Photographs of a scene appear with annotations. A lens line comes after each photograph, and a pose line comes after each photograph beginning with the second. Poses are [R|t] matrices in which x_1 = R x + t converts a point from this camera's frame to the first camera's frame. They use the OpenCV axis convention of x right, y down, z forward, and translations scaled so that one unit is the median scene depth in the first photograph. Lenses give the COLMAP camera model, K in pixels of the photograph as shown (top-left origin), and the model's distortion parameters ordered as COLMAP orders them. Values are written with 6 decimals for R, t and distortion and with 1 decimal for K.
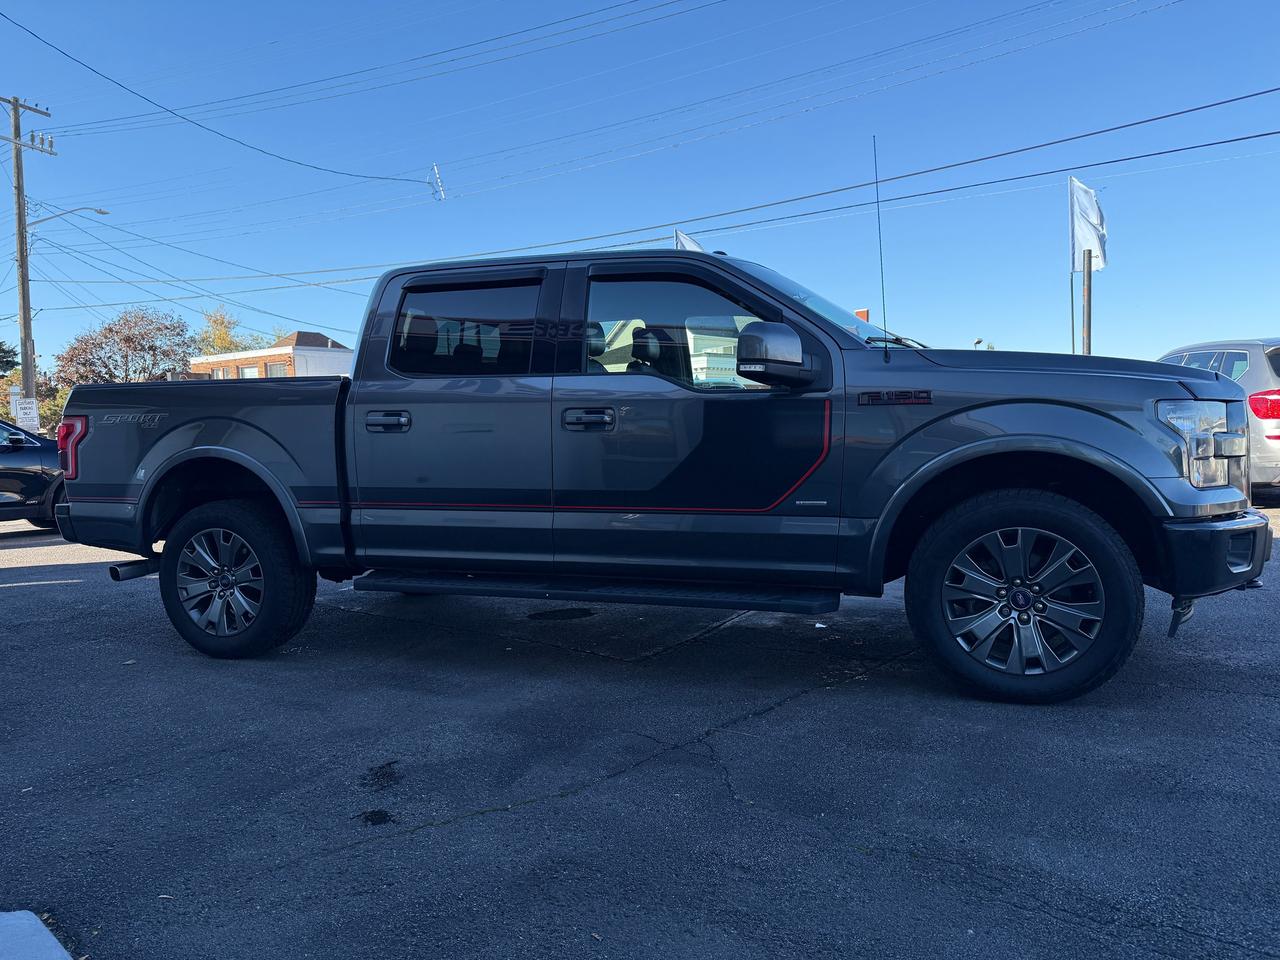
lens RADIAL K [[907.4, 0, 640.0], [0, 907.4, 480.0], [0, 0, 1]] dist [0.066113, -0.084177]
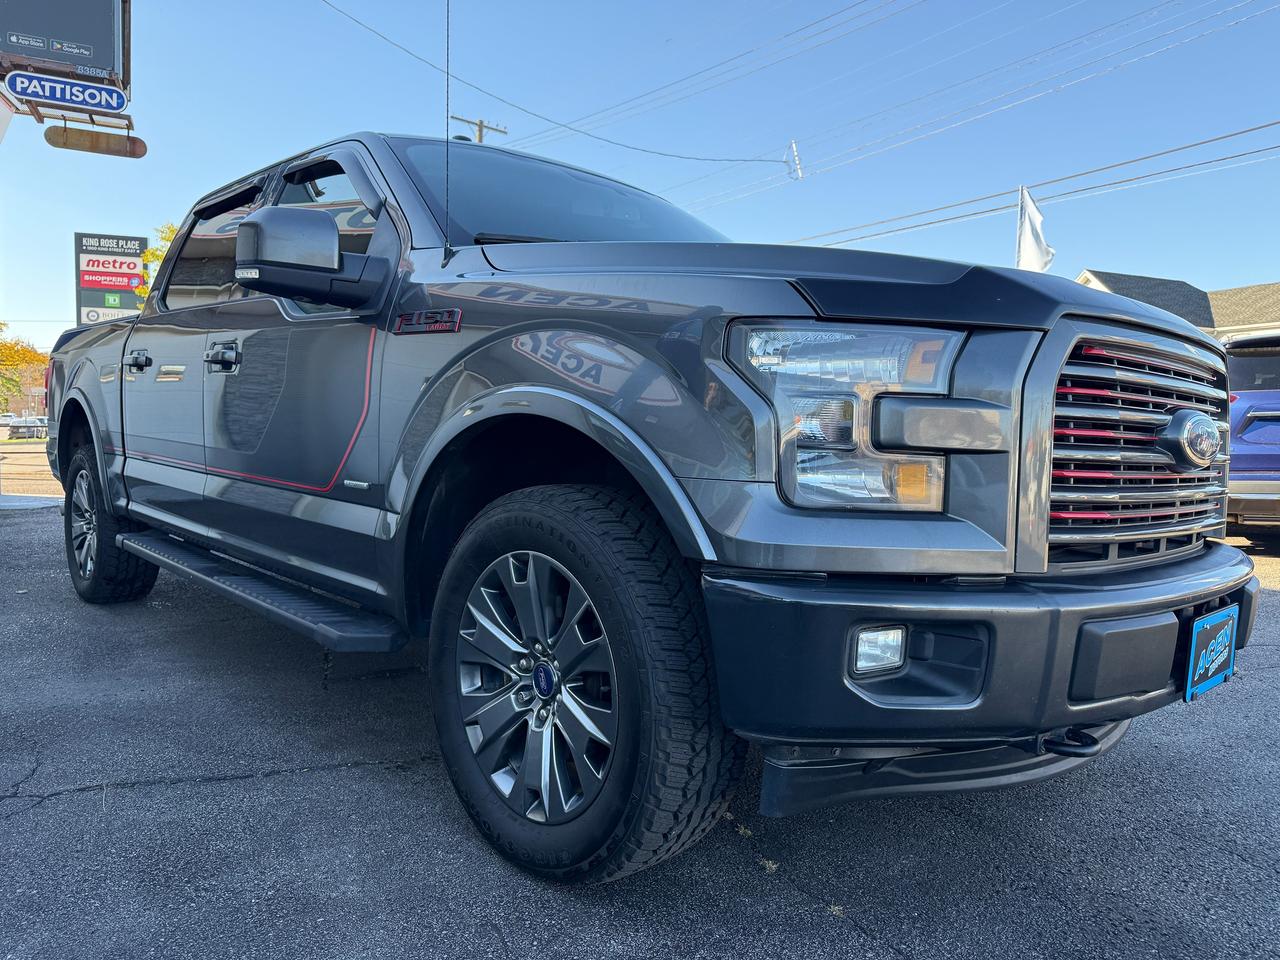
lens RADIAL K [[907.4, 0, 640.0], [0, 907.4, 480.0], [0, 0, 1]] dist [0.066113, -0.084177]
pose [[0.881232, 0.080783, -0.465729, 0.627898], [-0.078837, 0.996606, 0.023693, -0.008469], [0.466062, 0.015838, 0.884610, 0.466435]]
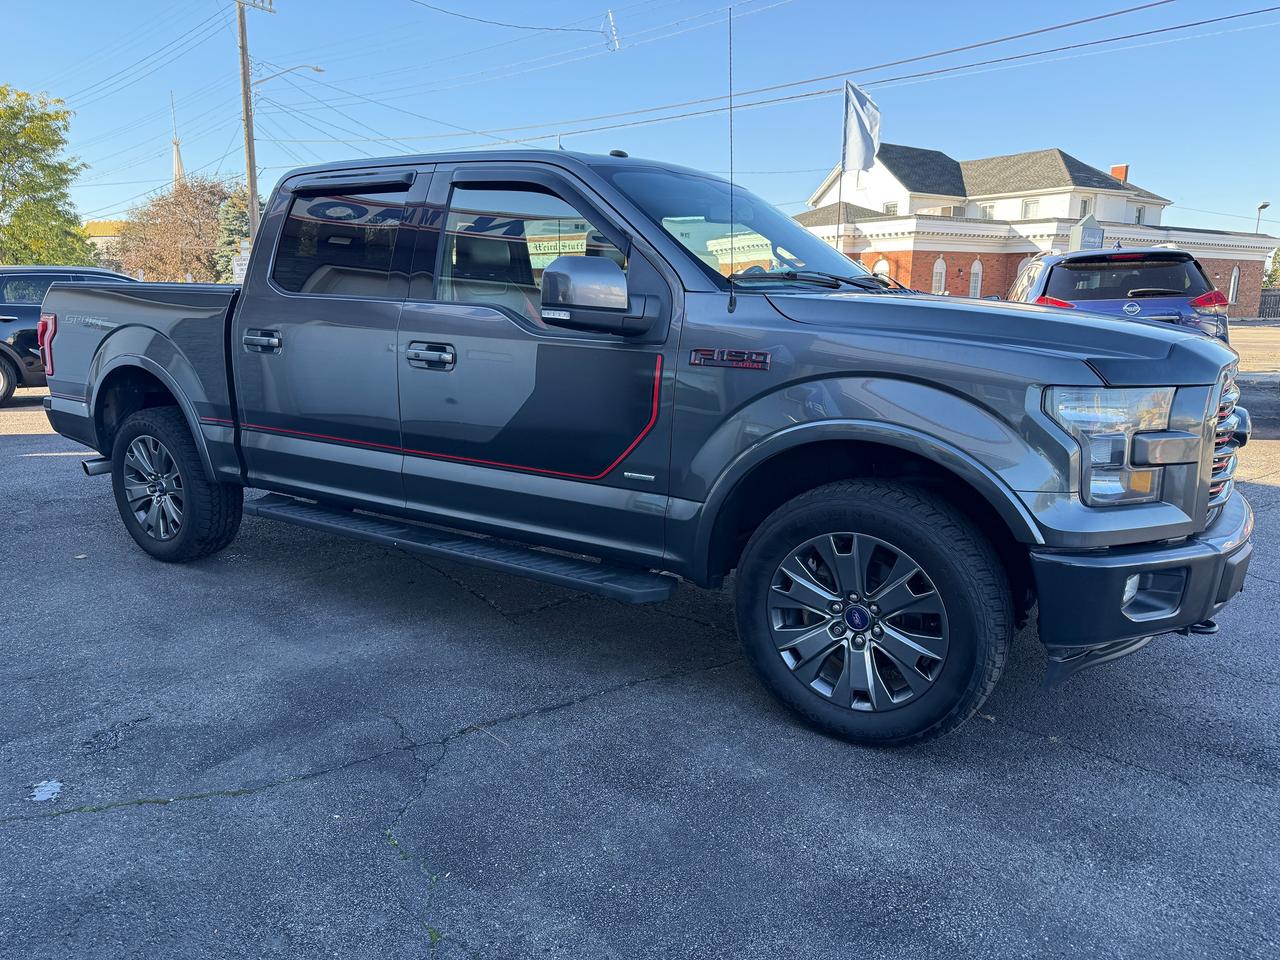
lens RADIAL K [[907.4, 0, 640.0], [0, 907.4, 480.0], [0, 0, 1]] dist [0.066113, -0.084177]
pose [[0.970056, 0.079080, -0.229647, 0.354383], [-0.043476, 0.986775, 0.156154, -0.094745], [0.238959, -0.141494, 0.960665, 0.171362]]
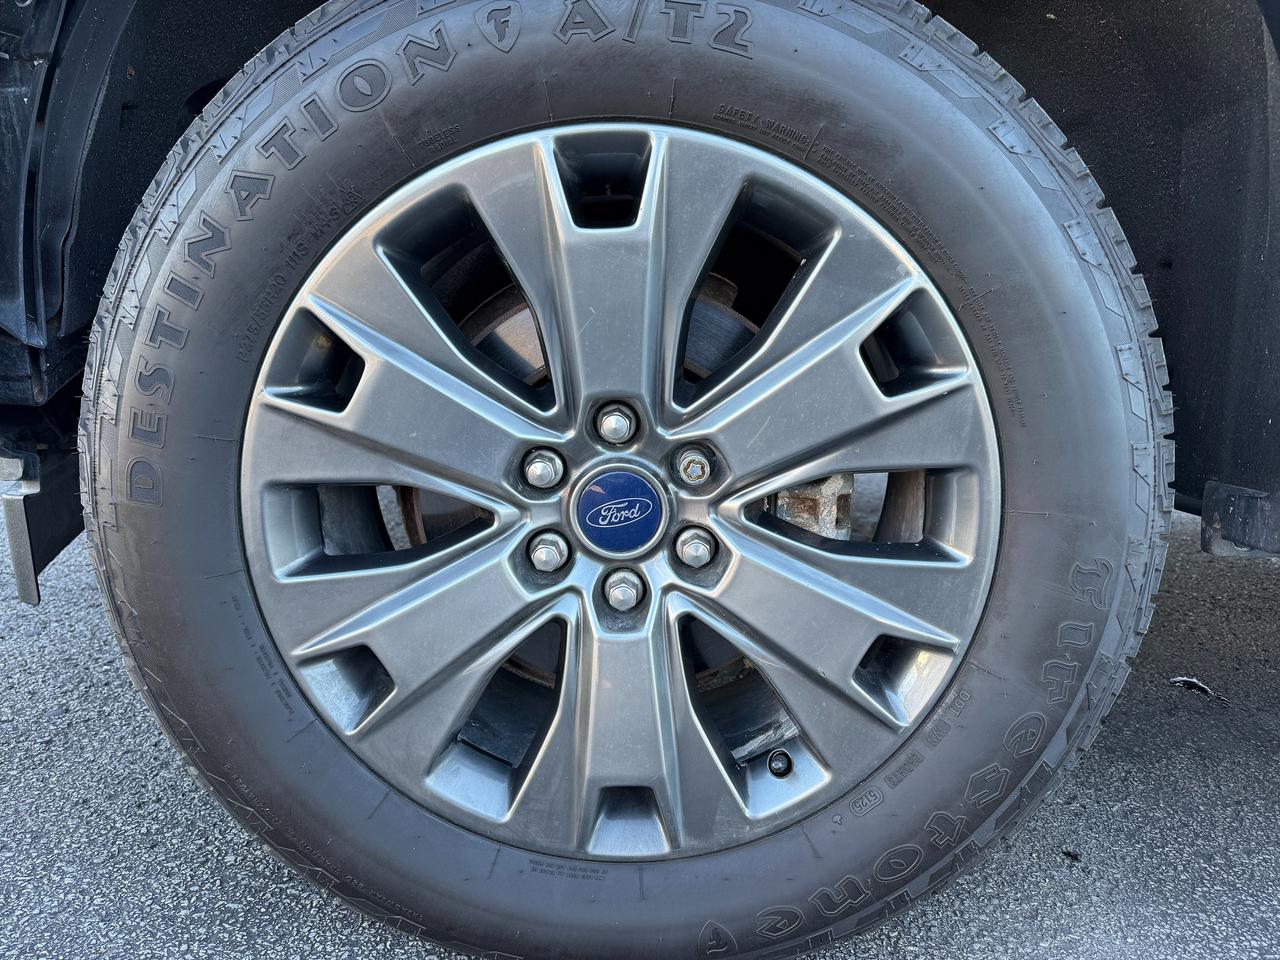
lens RADIAL K [[907.4, 0, 640.0], [0, 907.4, 480.0], [0, 0, 1]] dist [0.066113, -0.084177]
pose [[0.938196, 0.078863, 0.337001, 0.305933], [-0.139587, 0.977211, 0.159921, 0.078520], [-0.316709, -0.197078, 0.927823, 0.706431]]
